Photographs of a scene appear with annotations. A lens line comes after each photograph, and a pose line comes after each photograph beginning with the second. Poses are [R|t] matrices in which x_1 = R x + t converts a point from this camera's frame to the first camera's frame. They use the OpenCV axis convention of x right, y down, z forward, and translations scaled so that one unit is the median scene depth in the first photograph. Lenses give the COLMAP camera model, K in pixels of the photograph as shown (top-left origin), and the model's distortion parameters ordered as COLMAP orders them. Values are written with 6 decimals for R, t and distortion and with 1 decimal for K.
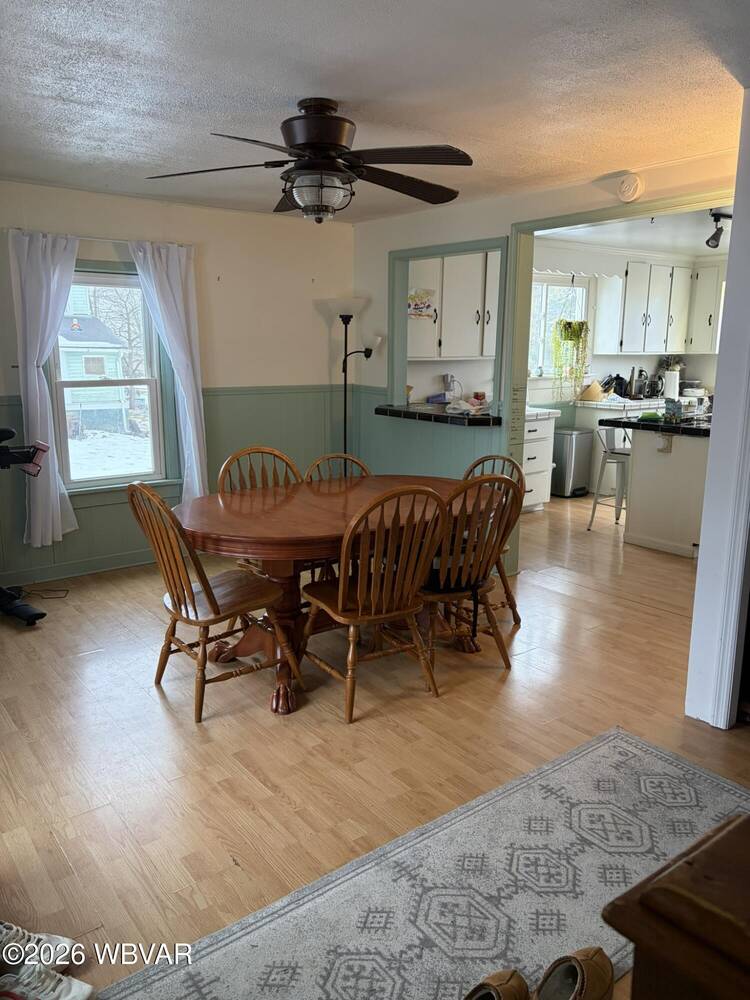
lens RADIAL K [[769.9, 0, 377.9], [0, 769.9, 500.5], [0, 0, 1]] dist [0.000779, -0.002737]
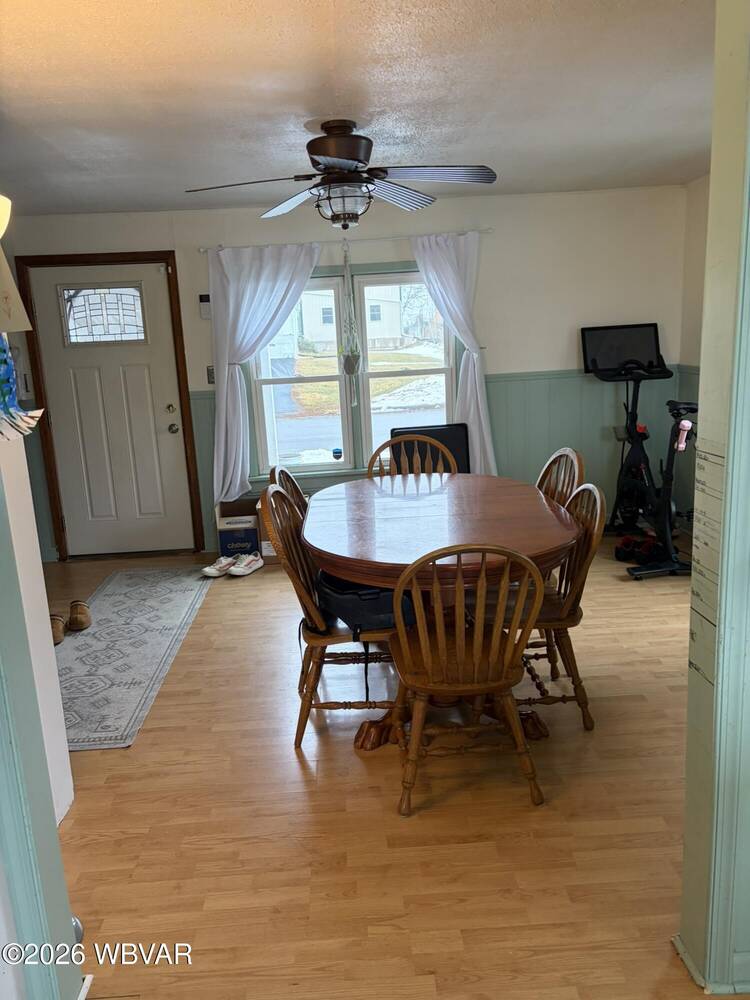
lens RADIAL K [[769.9, 0, 378.3], [0, 769.9, 496.8], [0, 0, 1]] dist [0.000779, -0.002737]
pose [[-0.579485, 0.193805, -0.791604, 1.024056], [-0.128580, 0.937407, 0.323627, -0.439897], [0.804776, 0.289322, -0.518294, 2.033786]]
